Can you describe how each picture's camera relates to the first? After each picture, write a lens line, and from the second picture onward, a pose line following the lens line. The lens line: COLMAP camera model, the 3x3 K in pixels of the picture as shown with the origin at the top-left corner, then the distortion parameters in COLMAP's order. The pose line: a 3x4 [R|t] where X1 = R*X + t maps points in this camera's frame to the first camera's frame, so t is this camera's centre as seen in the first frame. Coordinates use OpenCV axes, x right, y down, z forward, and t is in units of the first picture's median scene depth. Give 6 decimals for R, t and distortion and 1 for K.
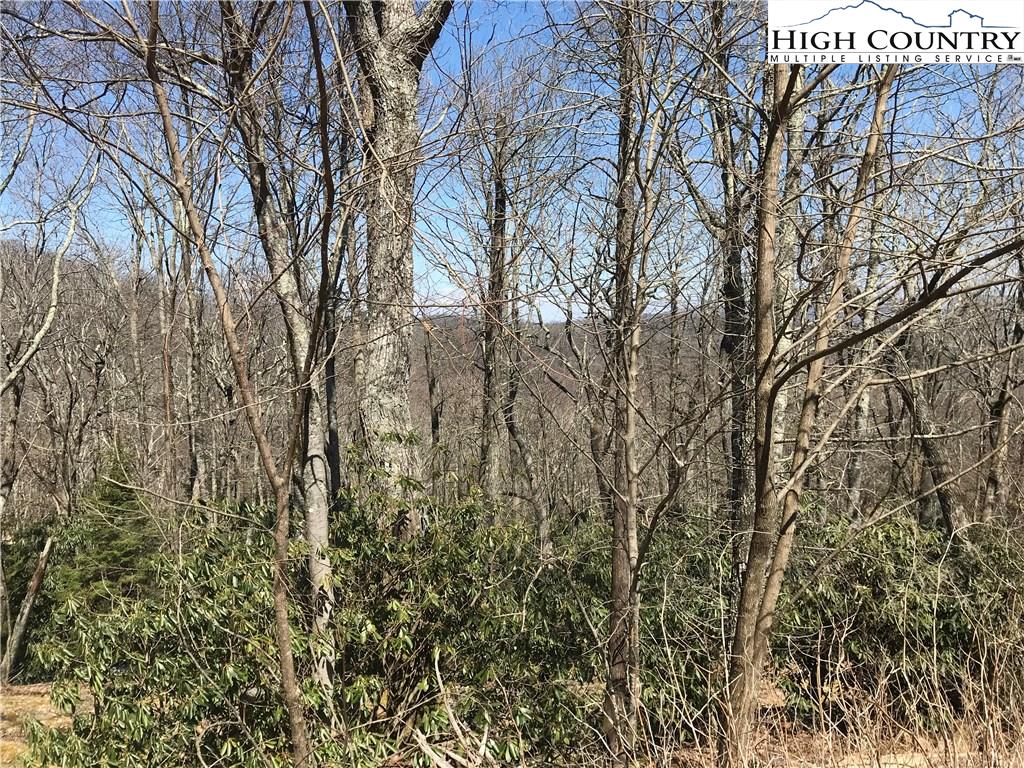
lens RADIAL K [[830.8, 0, 501.8], [0, 830.8, 378.7], [0, 0, 1]] dist [0.050472, -0.063485]
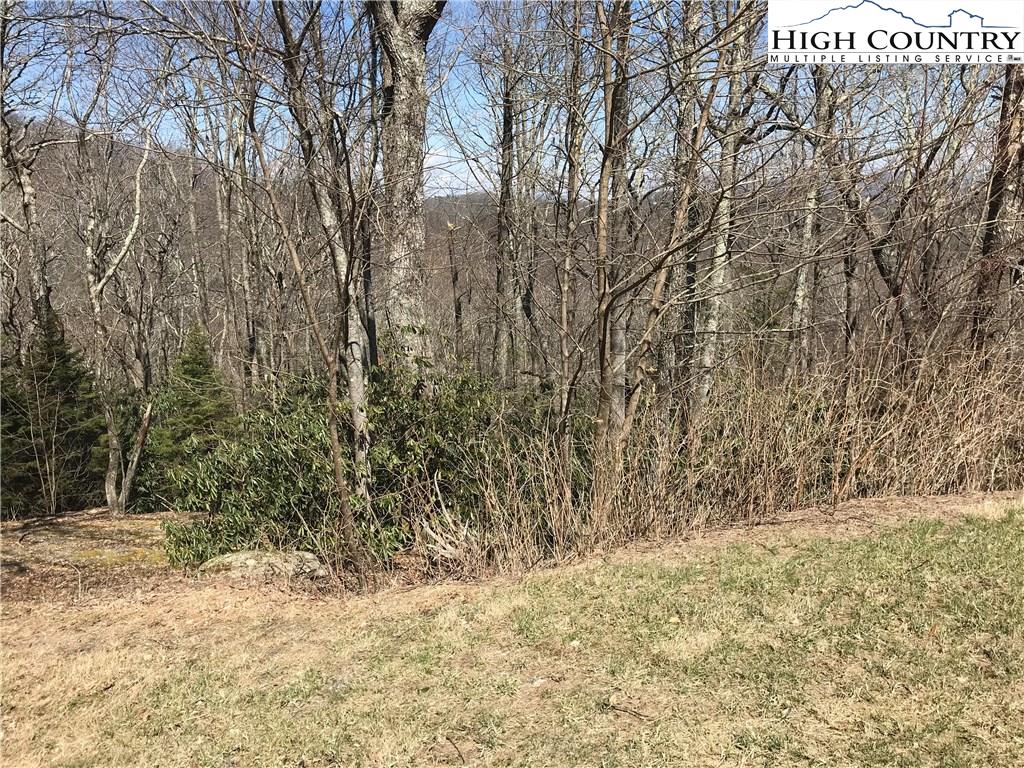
lens RADIAL K [[826.6, 0, 508.5], [0, 826.6, 386.6], [0, 0, 1]] dist [0.025748, -0.046902]
pose [[0.999127, 0.006058, -0.041342, 0.085544], [0.000334, 0.988244, 0.152883, -0.041931], [0.041782, -0.152763, 0.987379, -0.342672]]
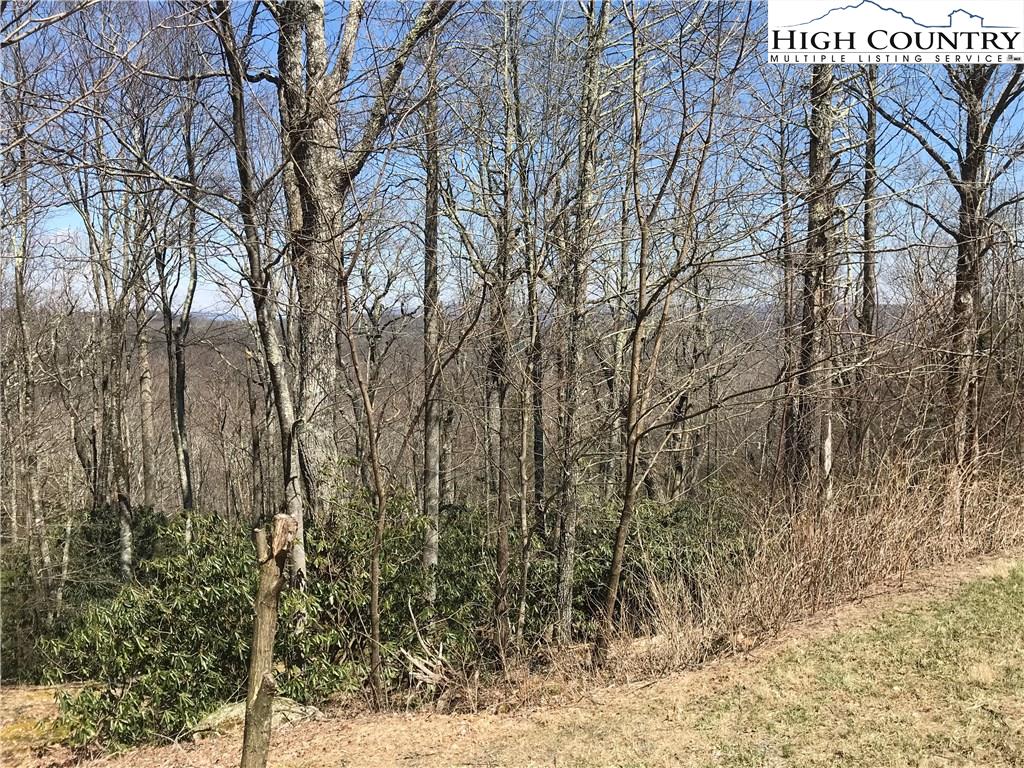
lens RADIAL K [[826.4, 0, 508.6], [0, 826.4, 385.1], [0, 0, 1]] dist [0.019561, -0.033630]
pose [[0.942013, -0.005539, 0.335530, -0.309627], [0.003274, 0.999968, 0.007316, -0.064031], [-0.335560, -0.005793, 0.942001, -0.394046]]
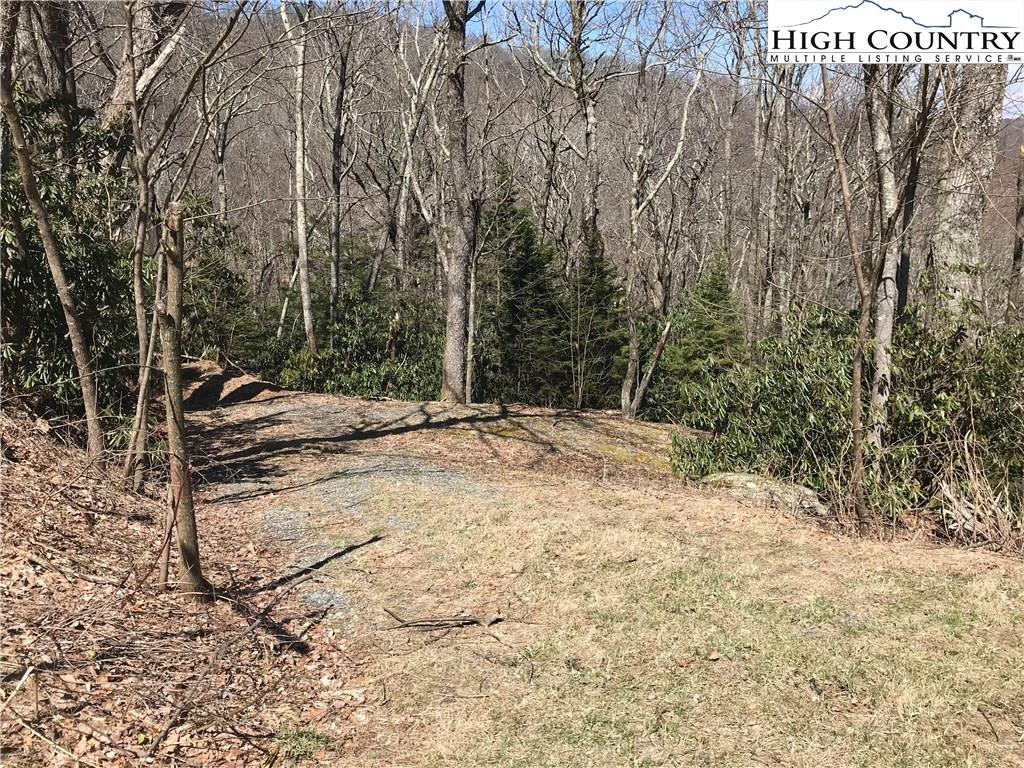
lens RADIAL K [[826.6, 0, 508.5], [0, 826.6, 386.6], [0, 0, 1]] dist [0.025748, -0.046902]
pose [[0.799534, 0.158763, -0.579257, 0.070133], [-0.019582, 0.970810, 0.239050, -0.036384], [0.600301, -0.179786, 0.779305, -0.352927]]
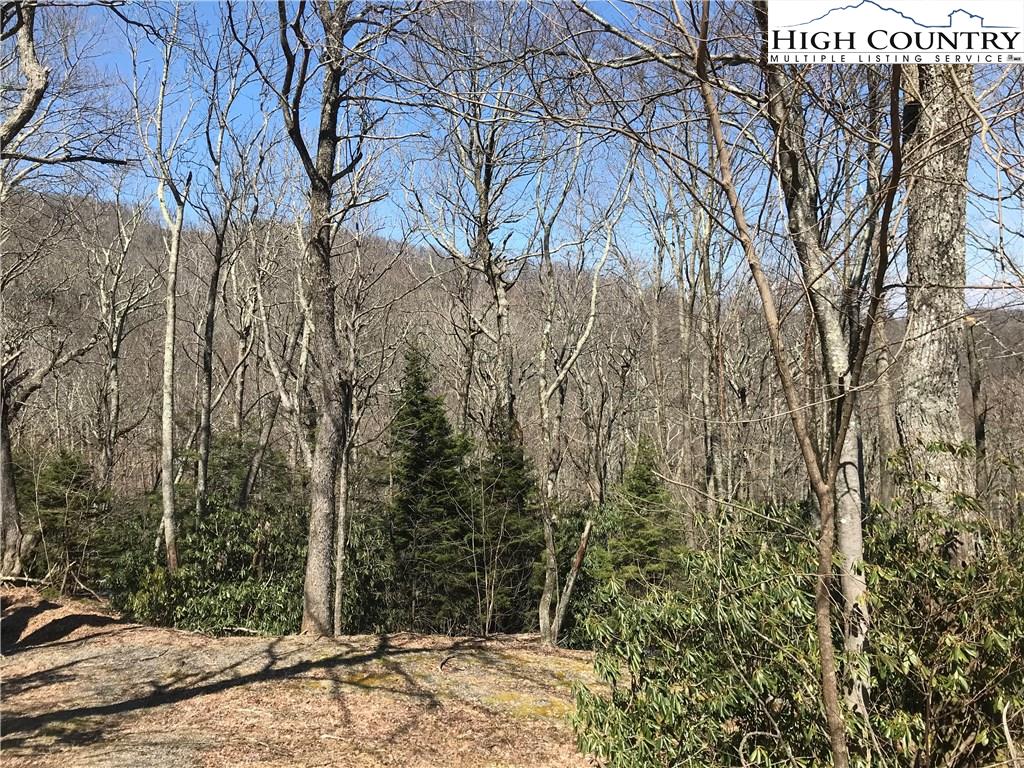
lens RADIAL K [[829.2, 0, 513.1], [0, 829.2, 377.1], [0, 0, 1]] dist [0.095412, -0.145944]
pose [[0.836994, 0.000024, -0.547213, -0.021134], [-0.002830, 0.999987, -0.004285, 0.002059], [0.547205, 0.005135, 0.836983, 0.012502]]
